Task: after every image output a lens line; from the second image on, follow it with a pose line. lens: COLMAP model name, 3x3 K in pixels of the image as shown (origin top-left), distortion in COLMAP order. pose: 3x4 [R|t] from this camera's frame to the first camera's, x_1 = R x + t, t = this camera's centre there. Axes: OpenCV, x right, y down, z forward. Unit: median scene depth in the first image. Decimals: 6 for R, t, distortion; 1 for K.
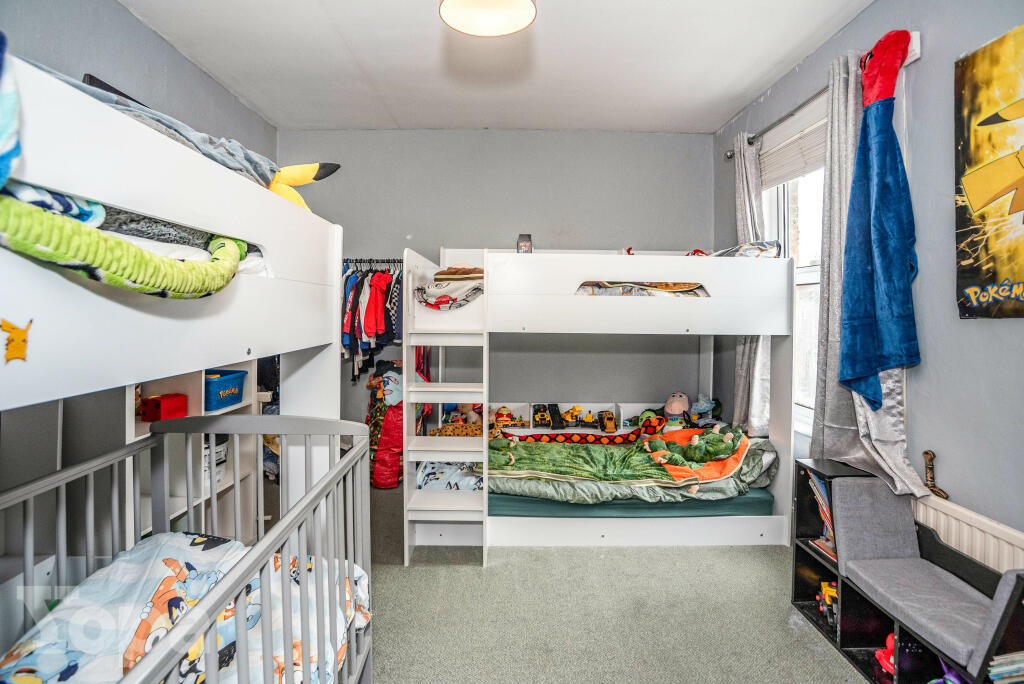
lens RADIAL K [[470.7, 0, 508.1], [0, 470.7, 337.5], [0, 0, 1]] dist [-0.054009, 0.029655]
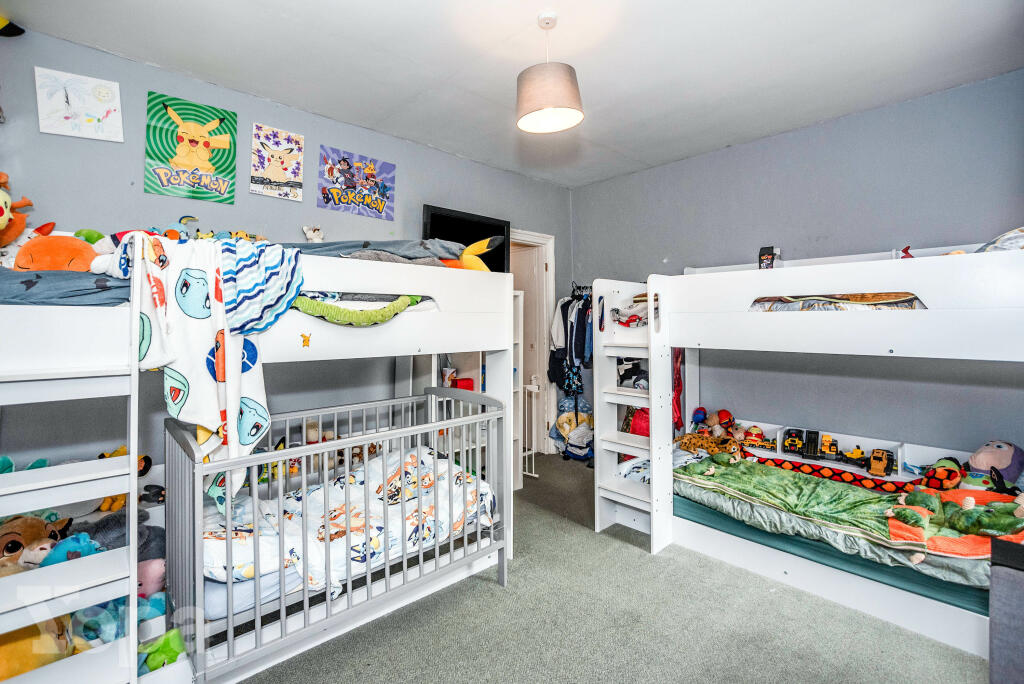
lens RADIAL K [[470.7, 0, 508.1], [0, 470.7, 337.5], [0, 0, 1]] dist [-0.054009, 0.029655]
pose [[0.665979, 0.012863, -0.745860, 0.500473], [-0.035262, 0.999276, -0.014252, -0.003818], [0.745137, 0.035792, 0.665951, -0.025826]]
